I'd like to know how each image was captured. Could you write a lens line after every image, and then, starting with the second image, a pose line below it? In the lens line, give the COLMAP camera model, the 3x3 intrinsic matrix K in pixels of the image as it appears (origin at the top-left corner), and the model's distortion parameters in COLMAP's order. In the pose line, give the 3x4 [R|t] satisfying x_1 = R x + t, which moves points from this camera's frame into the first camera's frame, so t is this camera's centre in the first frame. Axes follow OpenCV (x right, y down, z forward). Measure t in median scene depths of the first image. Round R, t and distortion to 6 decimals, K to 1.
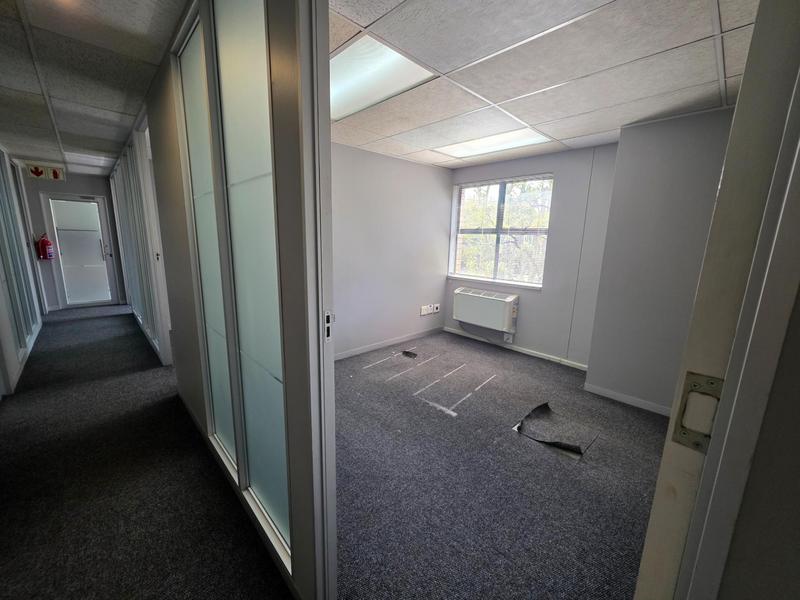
lens RADIAL K [[319.7, 0, 397.3], [0, 319.7, 298.7], [0, 0, 1]] dist [0.004508, -0.000165]
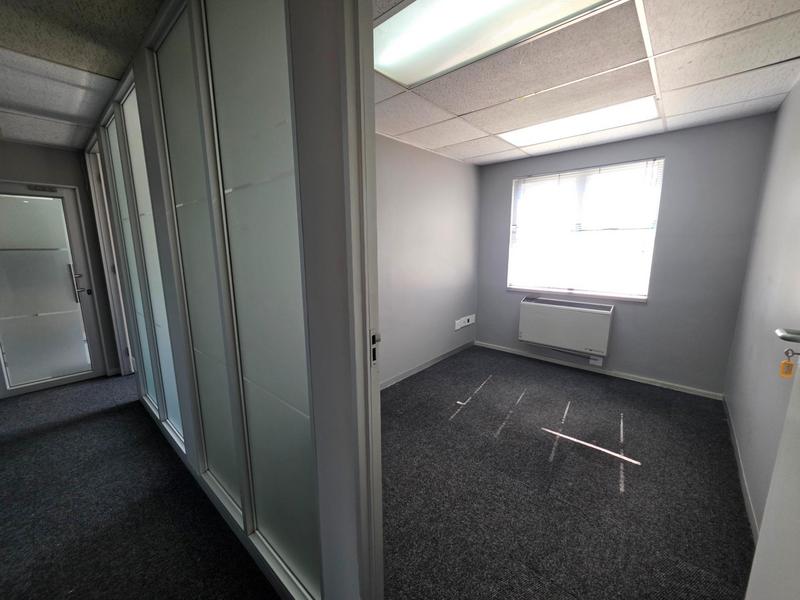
lens RADIAL K [[319.7, 0, 407.8], [0, 319.7, 298.6], [0, 0, 1]] dist [0.004508, -0.000165]
pose [[0.996955, -0.048224, 0.061277, -0.199584], [0.049545, 0.998567, -0.020229, -0.047232], [-0.060214, 0.023203, 0.997916, 0.216788]]
